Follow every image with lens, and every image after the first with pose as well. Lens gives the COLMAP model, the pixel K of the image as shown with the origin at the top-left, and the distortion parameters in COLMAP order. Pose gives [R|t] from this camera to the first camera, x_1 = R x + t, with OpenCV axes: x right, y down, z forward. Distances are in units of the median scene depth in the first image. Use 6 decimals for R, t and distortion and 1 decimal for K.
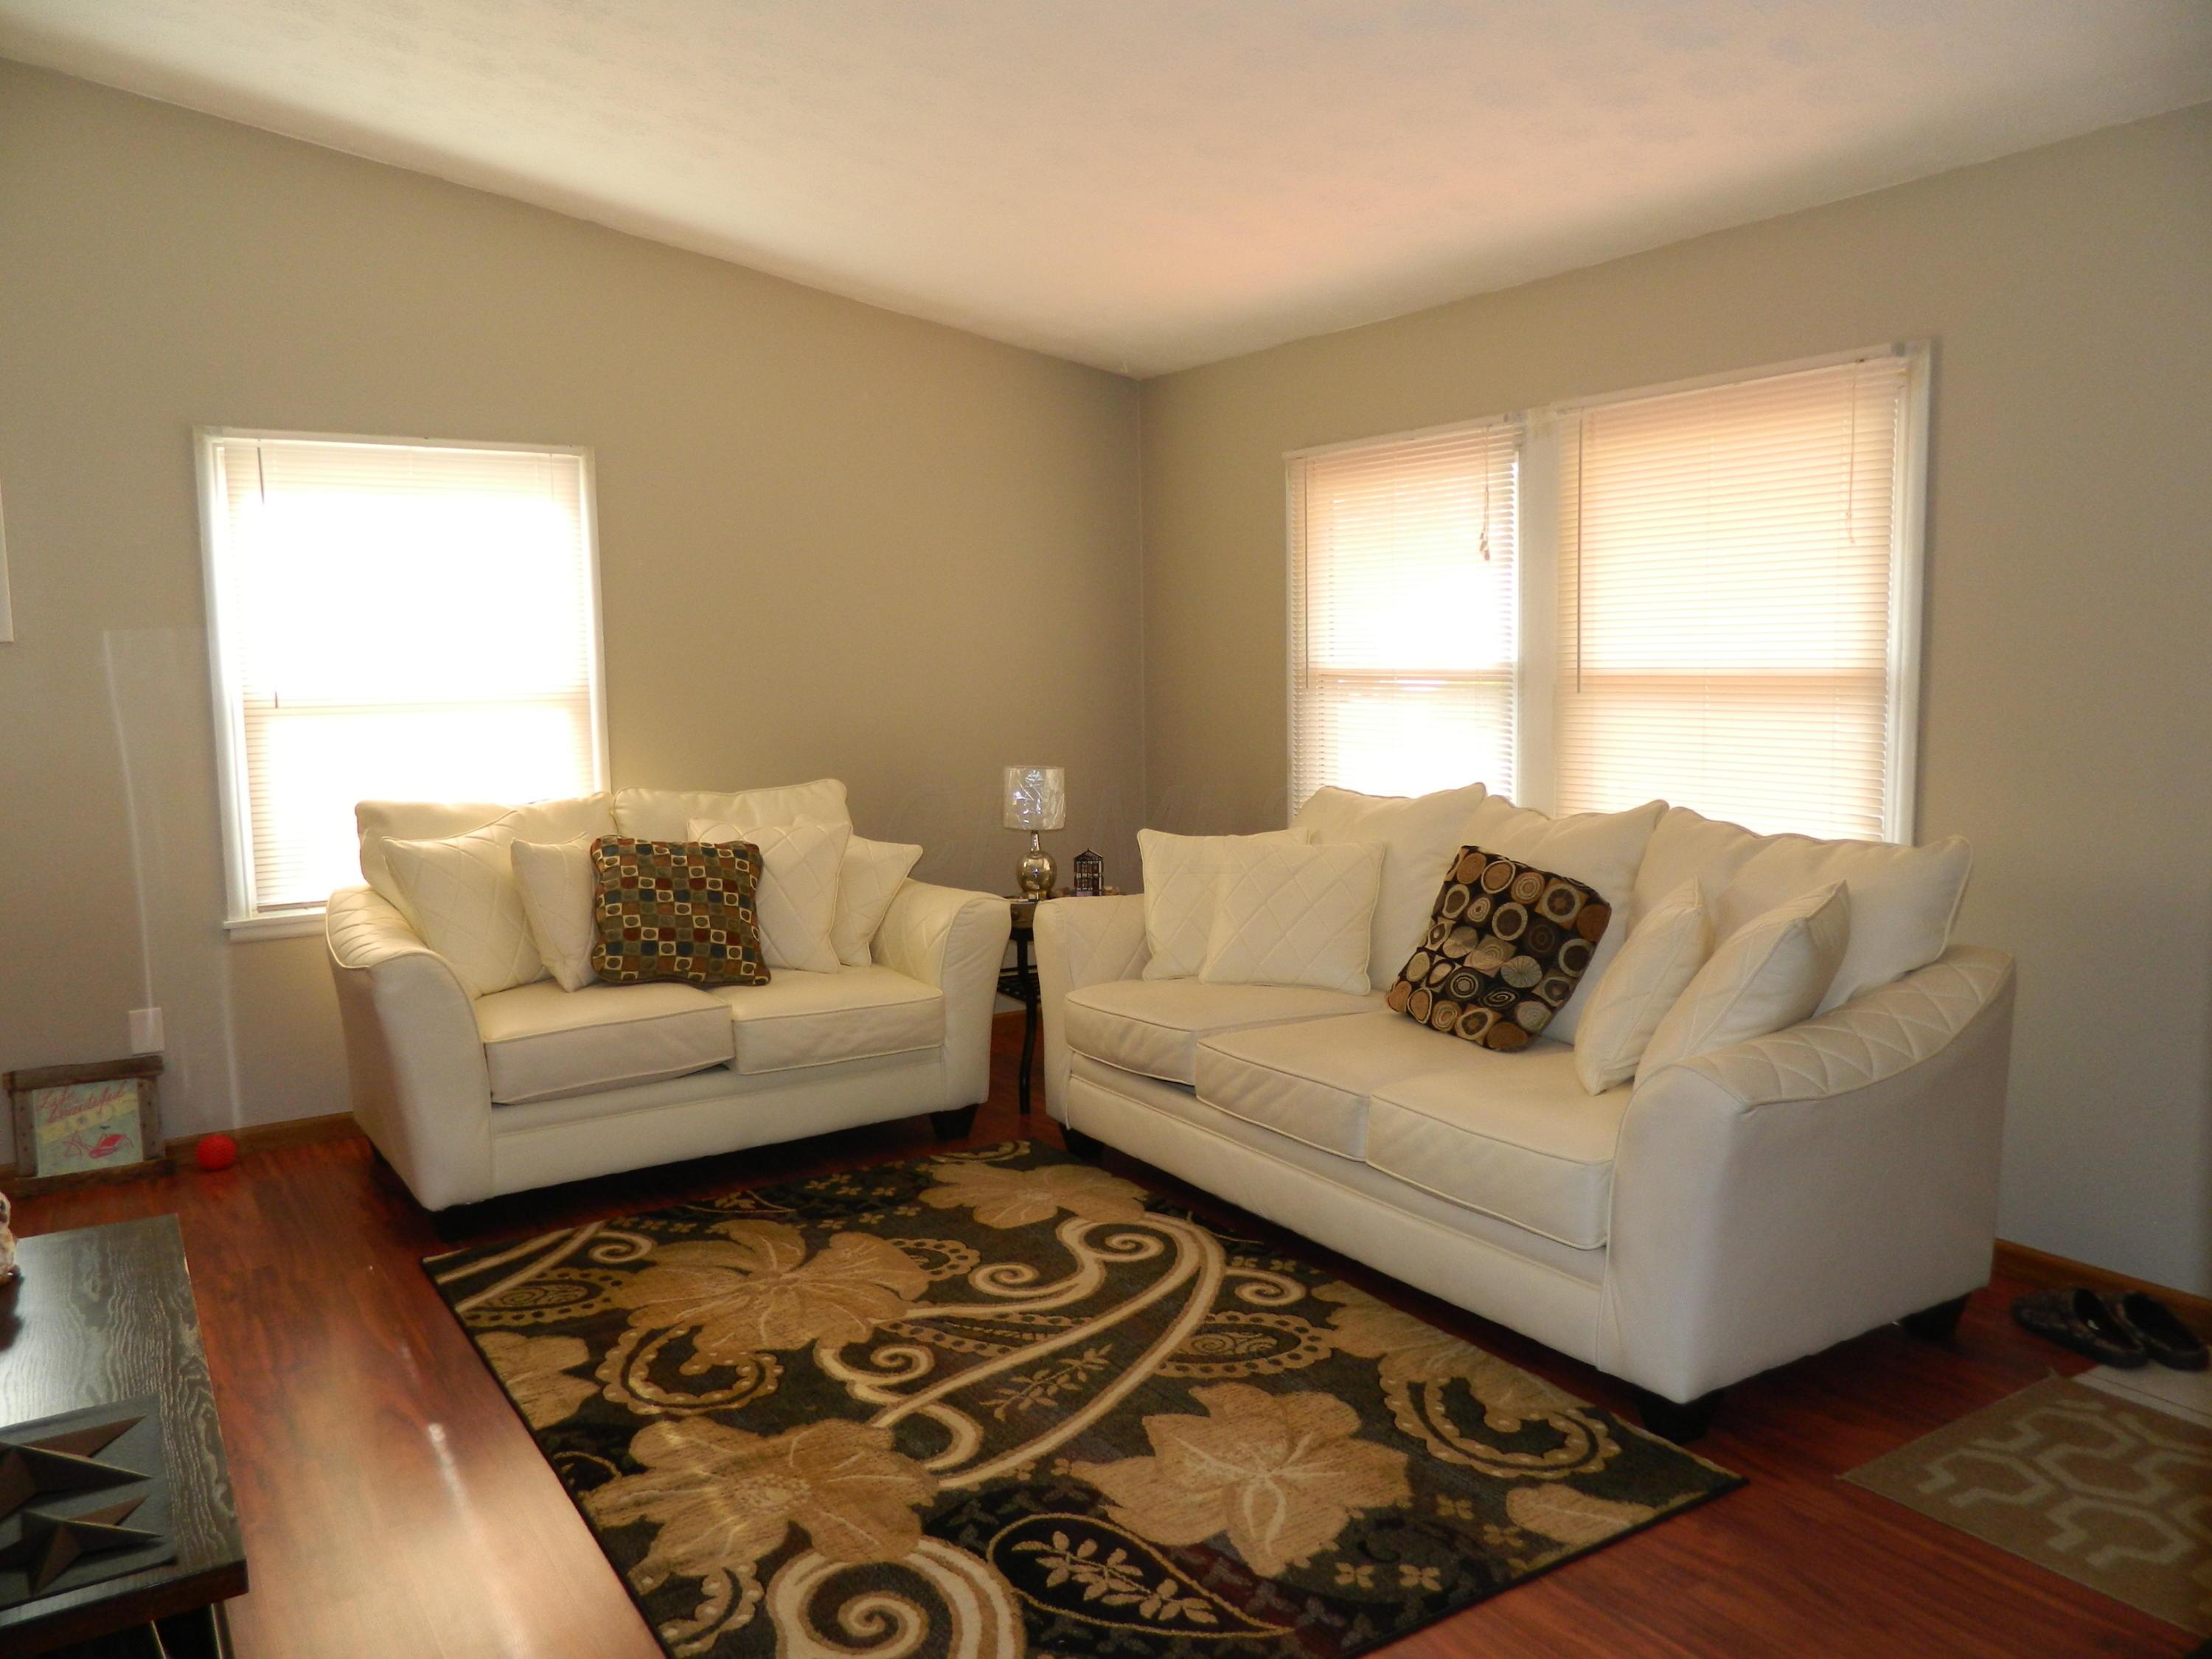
lens RADIAL K [[1649.7, 0, 1111.1], [0, 1649.7, 825.2], [0, 0, 1]] dist [0.005812, 0.001691]
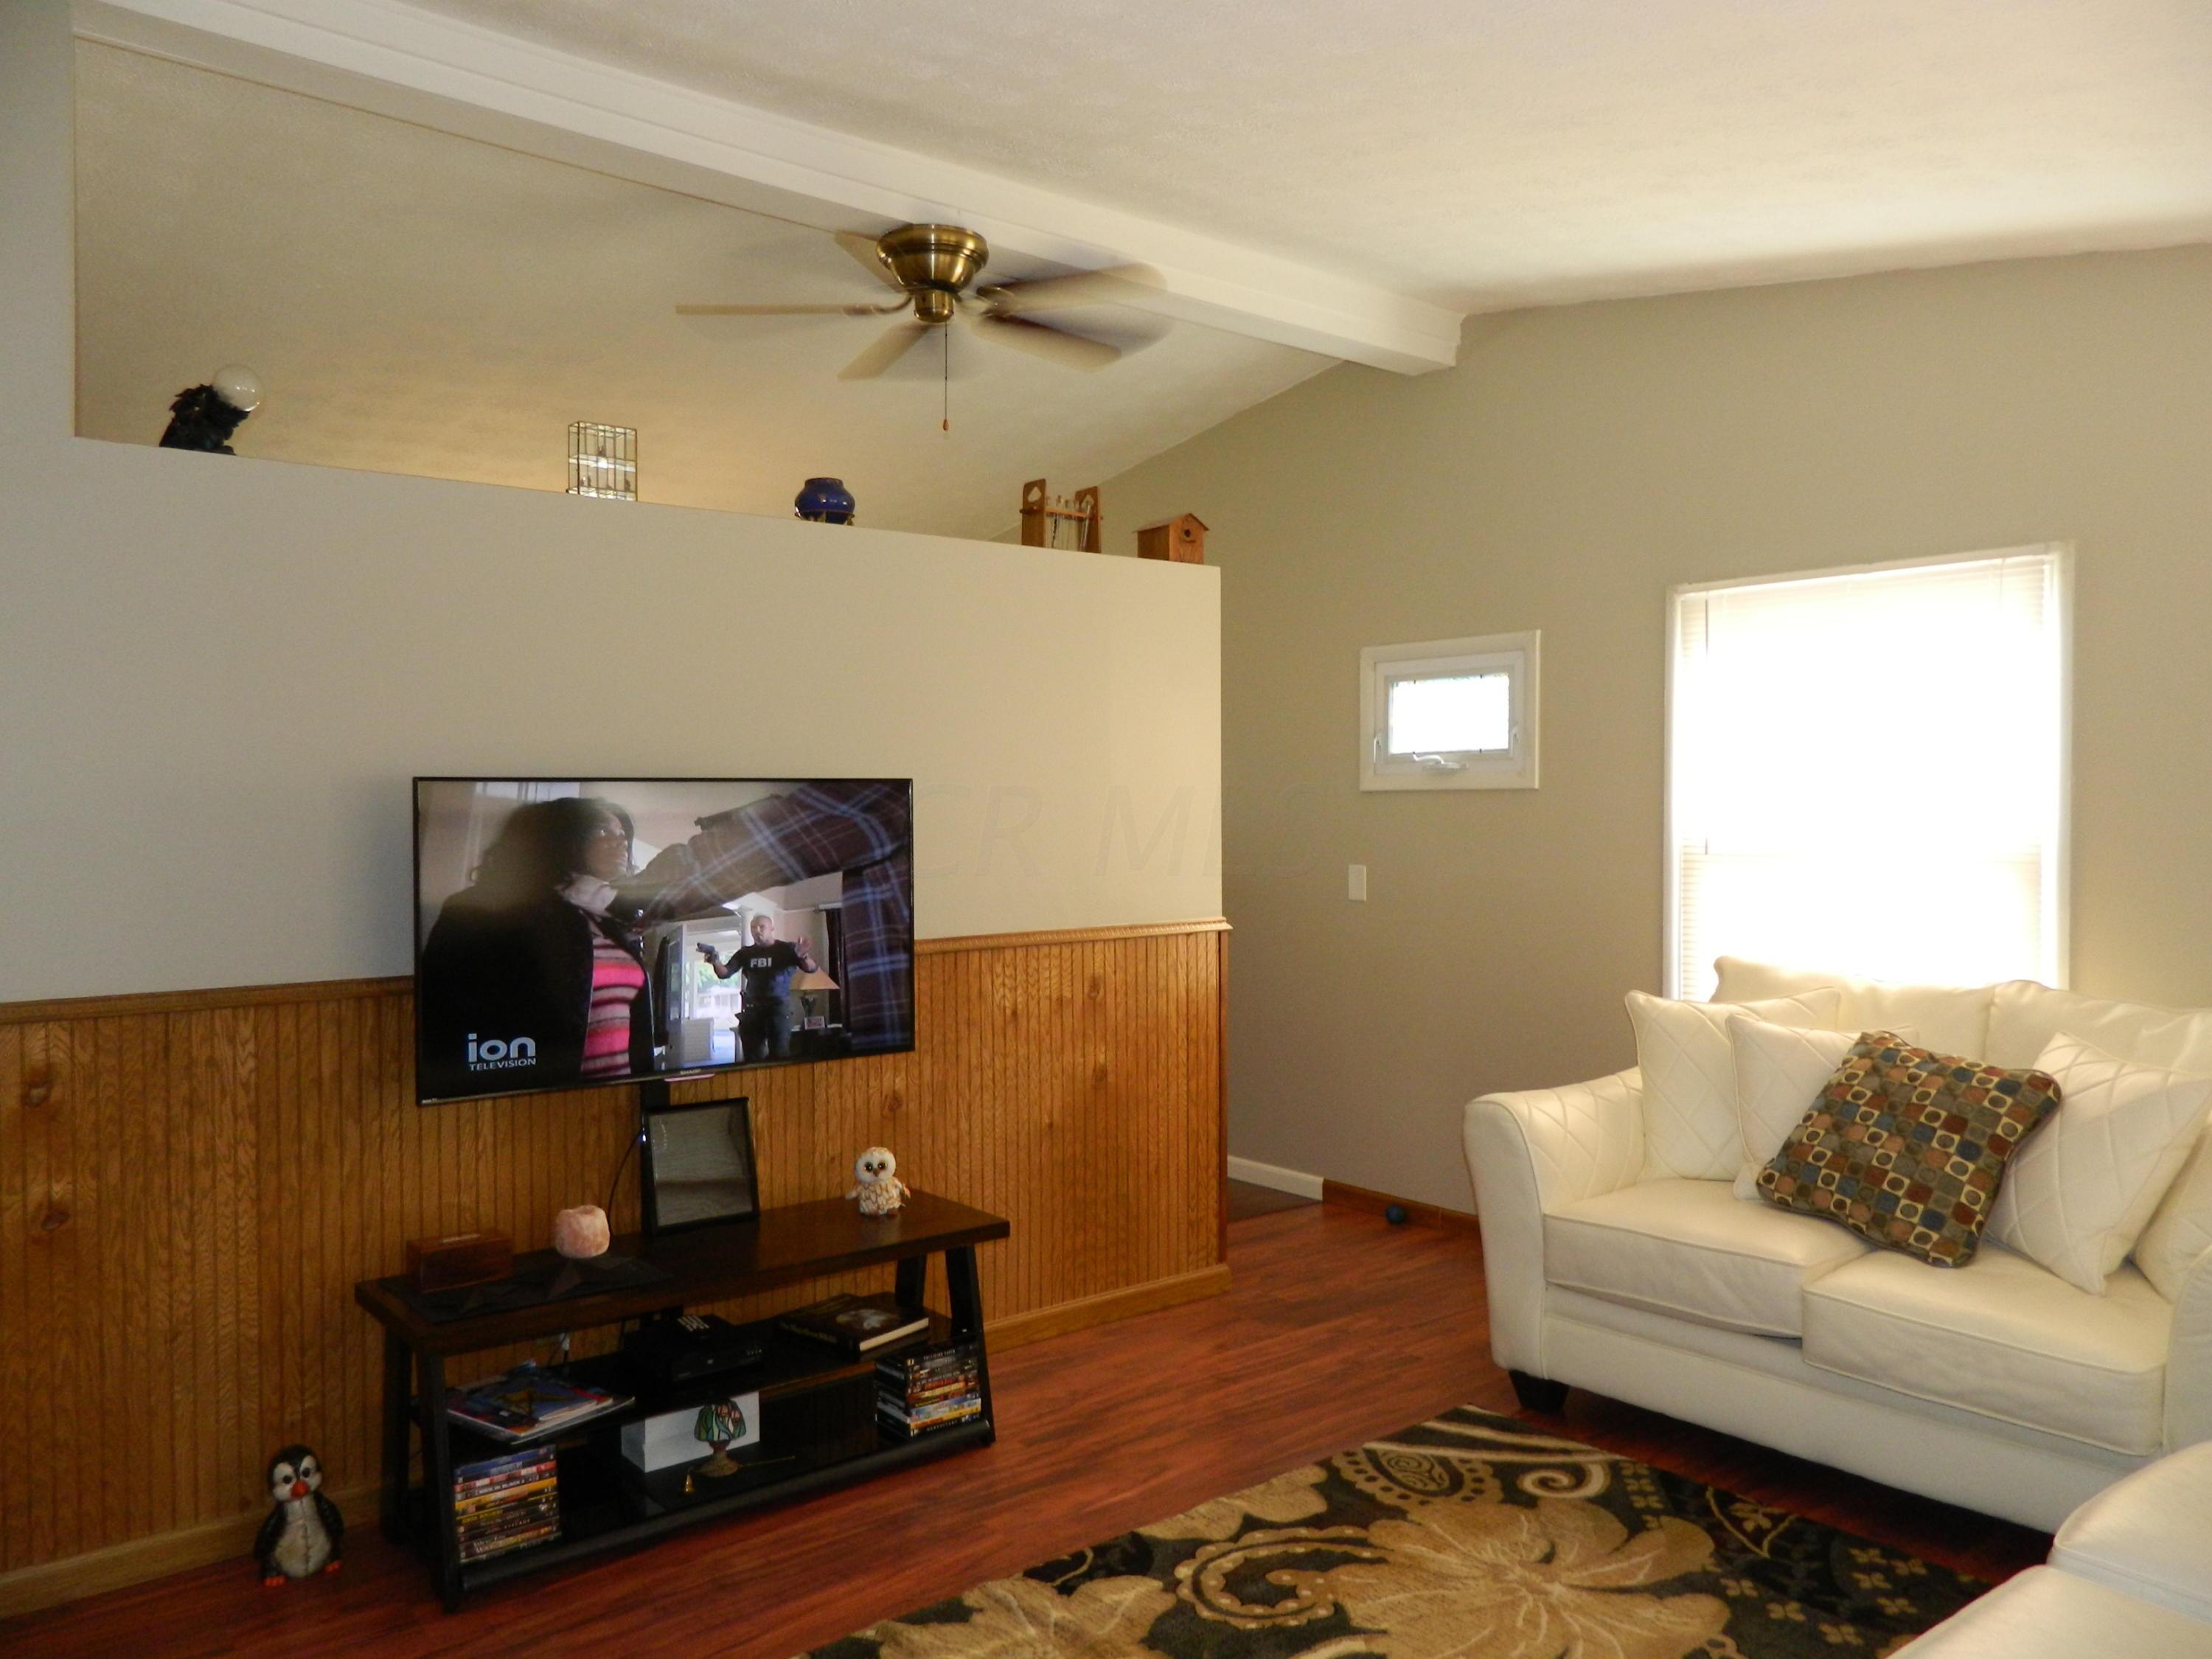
lens RADIAL K [[1649.7, 0, 1110.2], [0, 1649.7, 833.3], [0, 0, 1]] dist [0.005812, 0.001691]
pose [[0.110471, 0.036461, -0.993210, 0.554554], [-0.104068, 0.994258, 0.024924, -0.087300], [0.988416, 0.100608, 0.113631, 0.645648]]
